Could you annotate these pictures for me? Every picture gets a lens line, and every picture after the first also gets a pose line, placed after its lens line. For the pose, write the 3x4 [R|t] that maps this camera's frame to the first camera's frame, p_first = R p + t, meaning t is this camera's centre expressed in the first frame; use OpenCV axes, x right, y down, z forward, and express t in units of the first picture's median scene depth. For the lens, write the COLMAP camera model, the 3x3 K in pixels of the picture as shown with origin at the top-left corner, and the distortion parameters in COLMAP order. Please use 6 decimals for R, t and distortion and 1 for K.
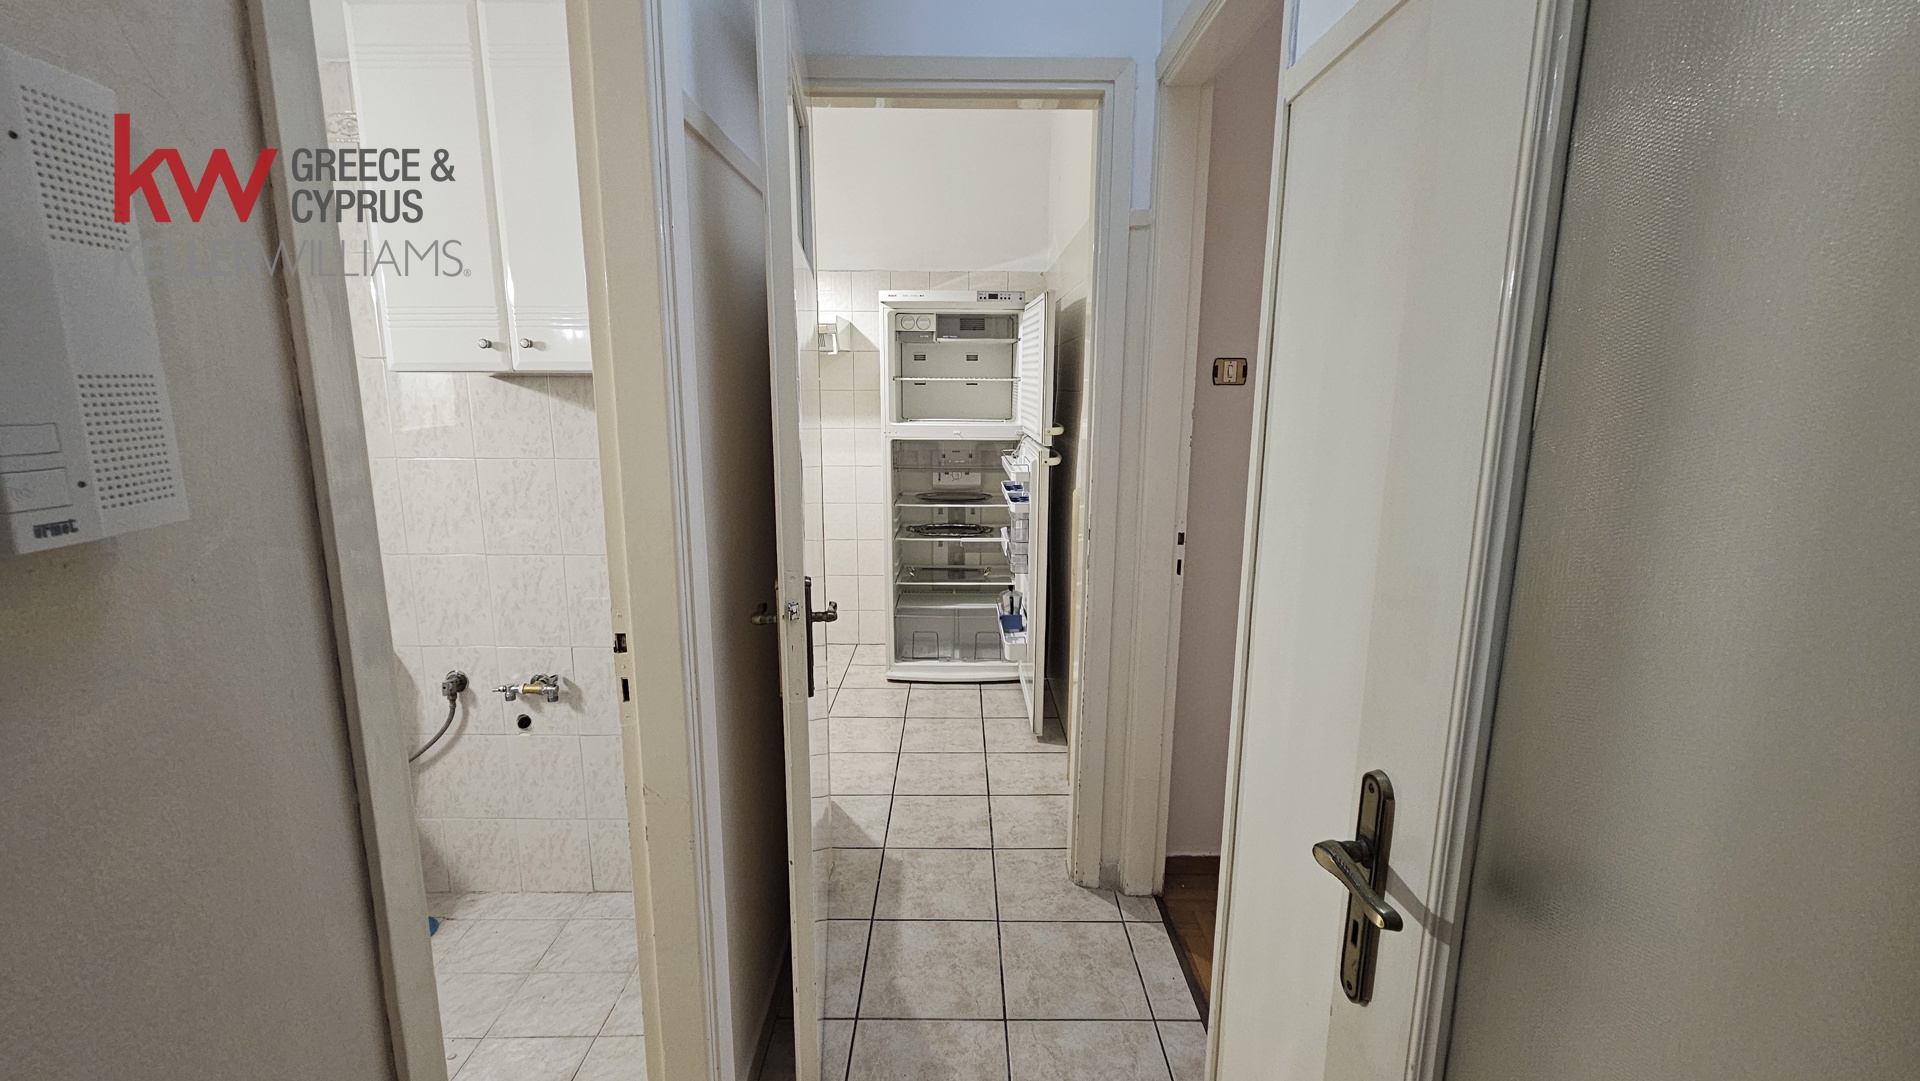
lens RADIAL K [[795.3, 0, 958.6], [0, 795.3, 538.3], [0, 0, 1]] dist [0.003411, -0.000594]
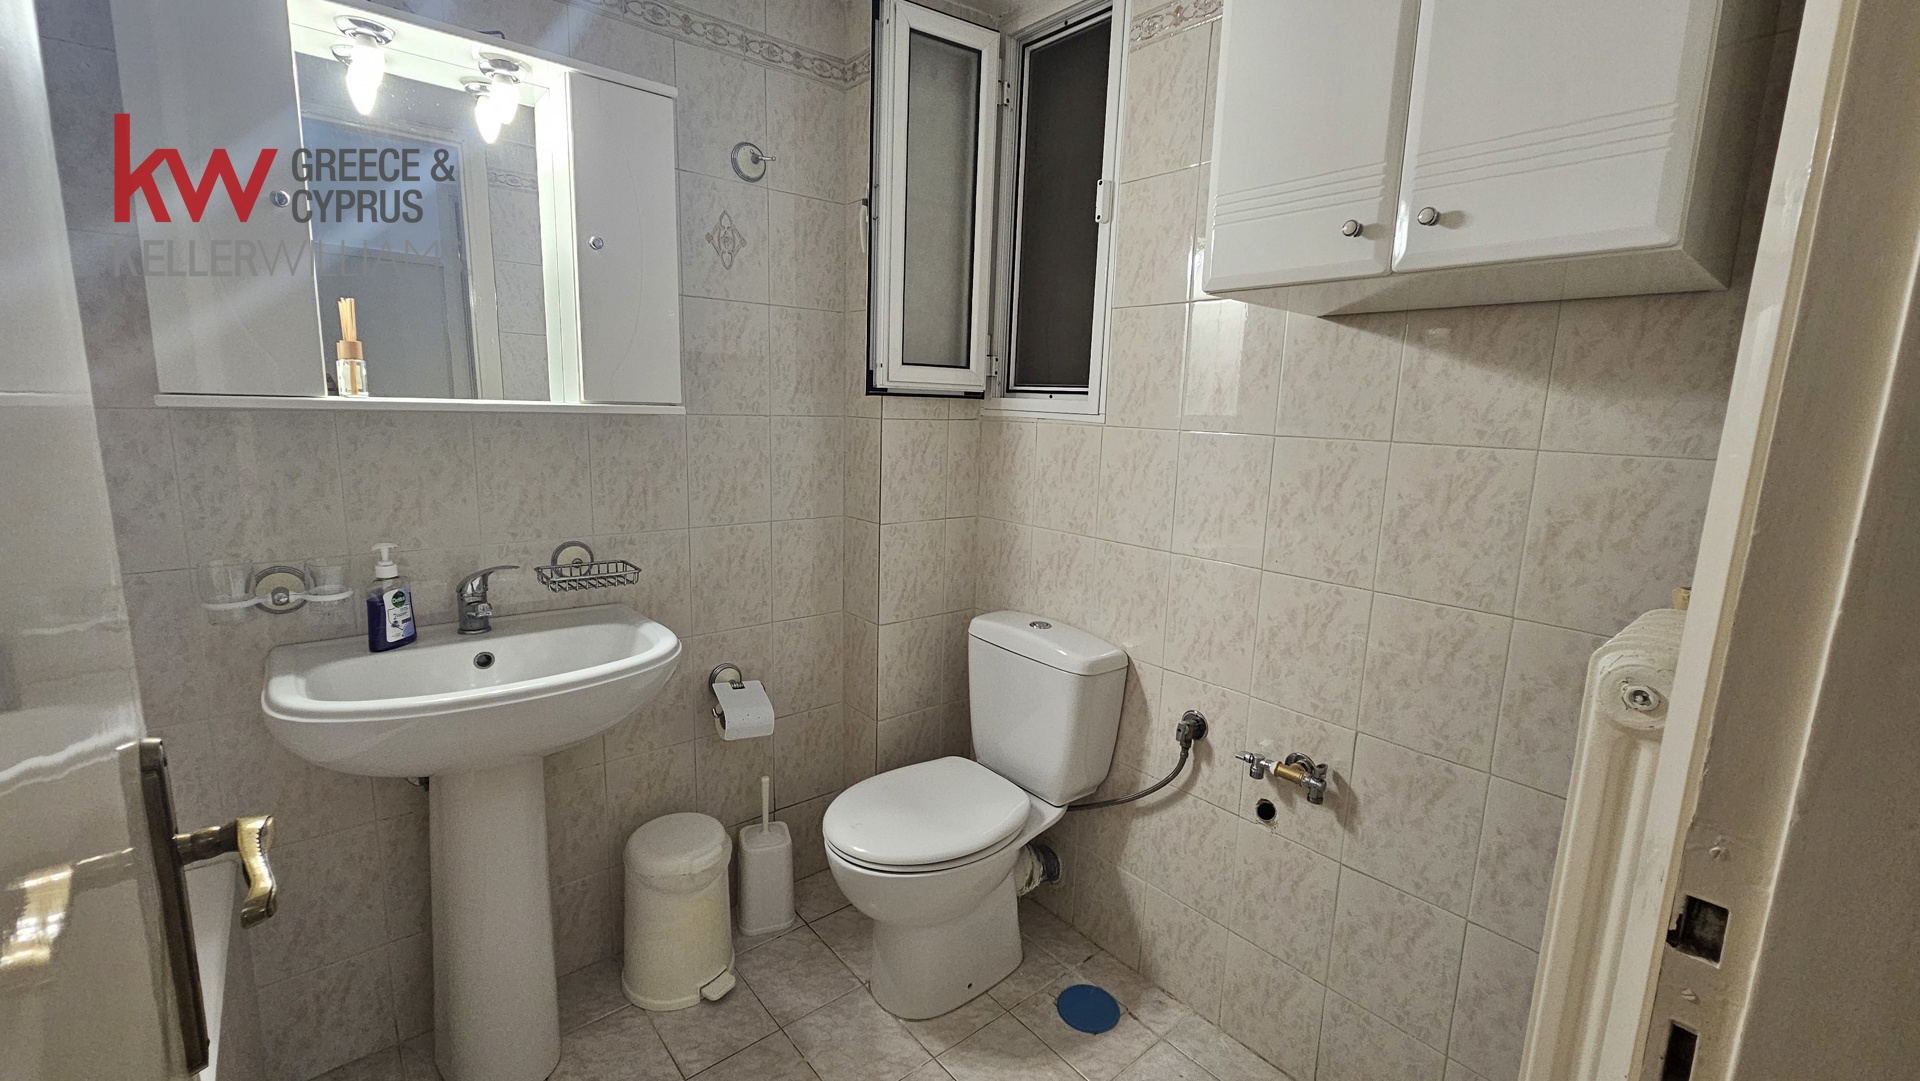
lens RADIAL K [[795.3, 0, 956.1], [0, 795.3, 538.2], [0, 0, 1]] dist [0.003411, -0.000594]
pose [[0.646681, 0.145411, -0.748772, -0.231751], [-0.166698, 0.984873, 0.047293, 0.004324], [0.744322, 0.094235, 0.661139, 0.307249]]
